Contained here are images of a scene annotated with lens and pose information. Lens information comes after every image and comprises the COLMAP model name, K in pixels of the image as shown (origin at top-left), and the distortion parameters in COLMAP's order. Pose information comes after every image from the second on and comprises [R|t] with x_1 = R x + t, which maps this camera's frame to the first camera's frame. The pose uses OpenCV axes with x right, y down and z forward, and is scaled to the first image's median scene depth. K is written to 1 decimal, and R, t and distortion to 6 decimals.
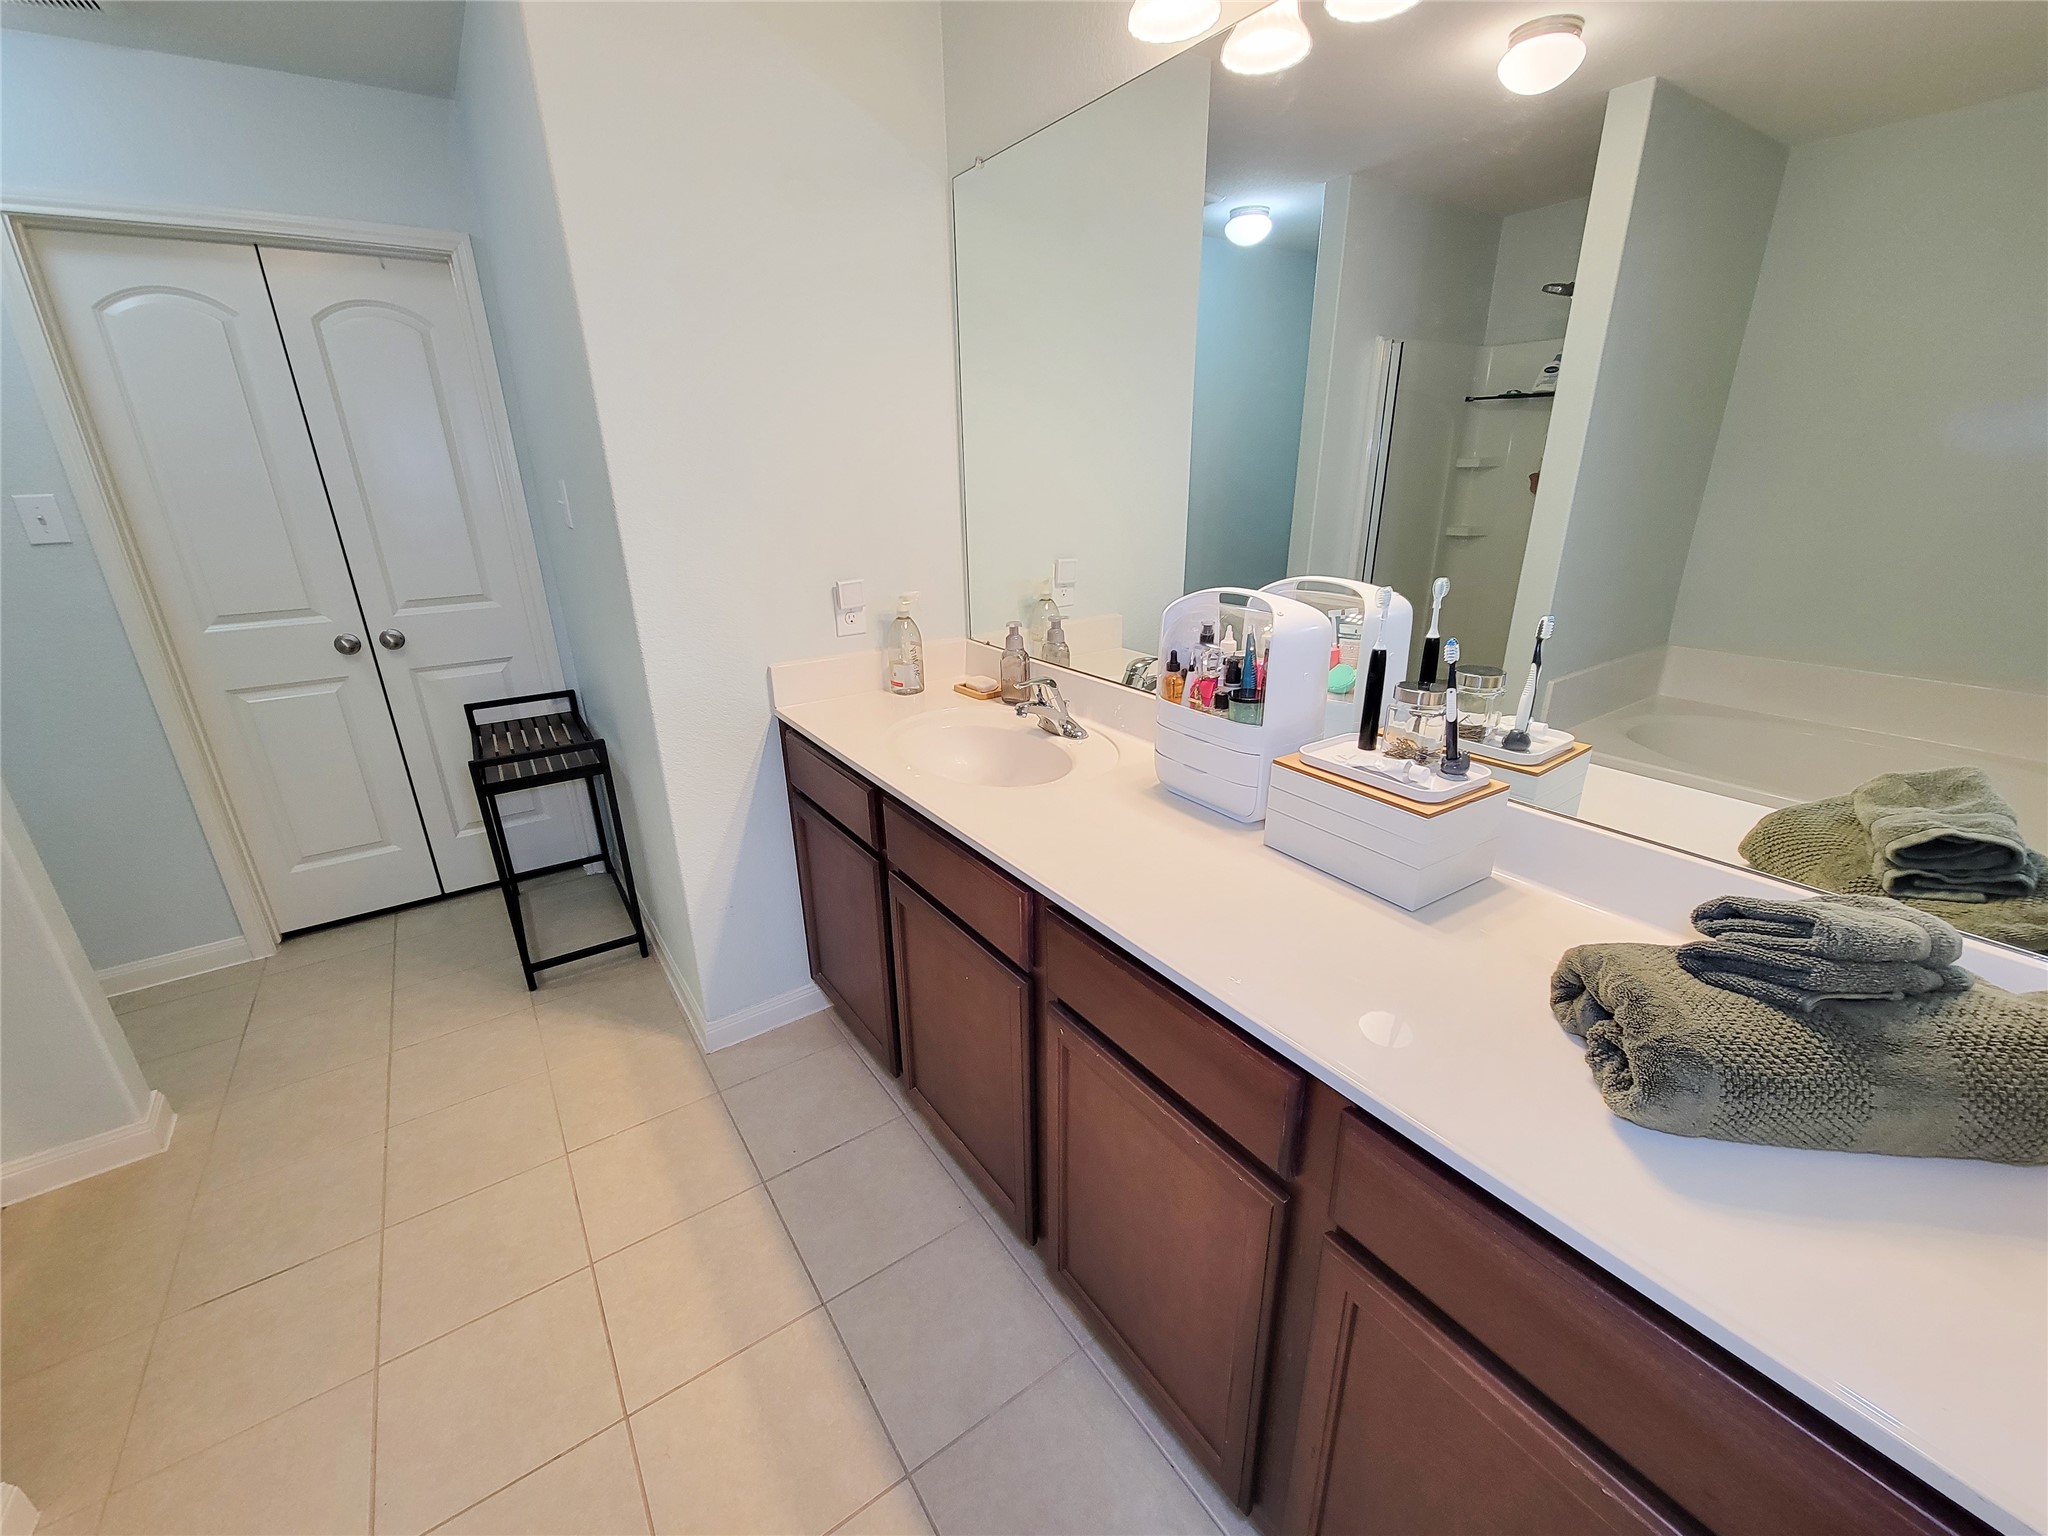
lens RADIAL K [[844.6, 0, 1027.1], [0, 844.6, 785.0], [0, 0, 1]] dist [0.005187, -0.004510]
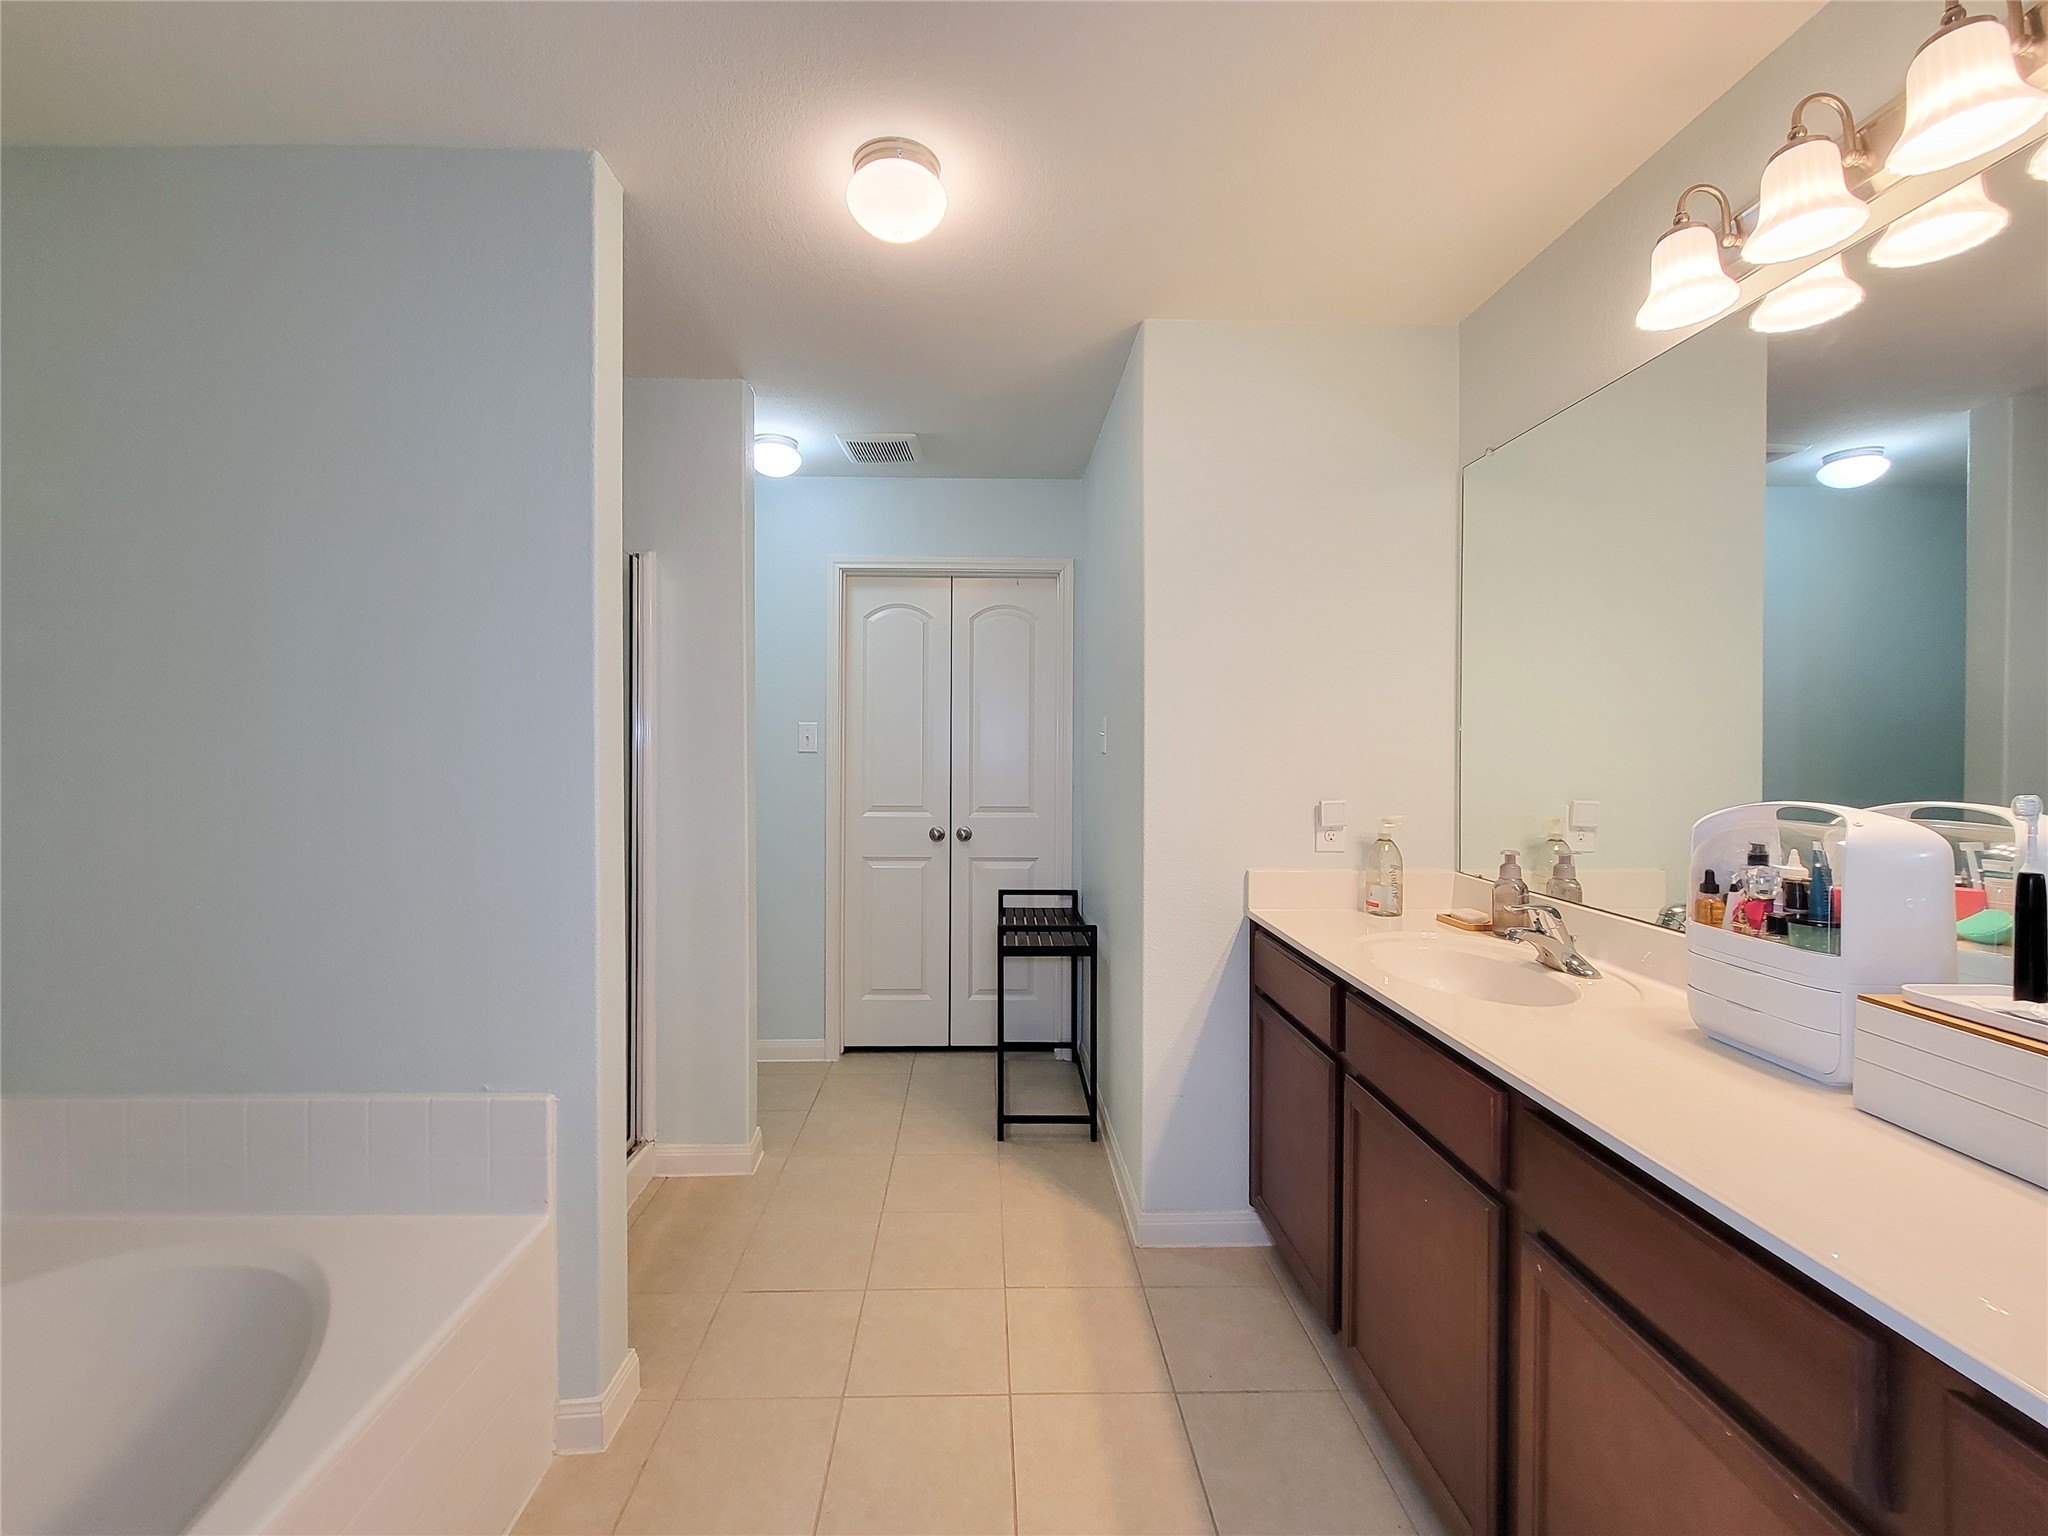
lens RADIAL K [[844.6, 0, 995.0], [0, 844.6, 749.4], [0, 0, 1]] dist [0.005187, -0.004510]
pose [[0.833349, 0.023610, -0.552242, 0.023106], [-0.210181, 0.937575, -0.277085, 0.083267], [0.511227, 0.346980, 0.786290, -0.083808]]
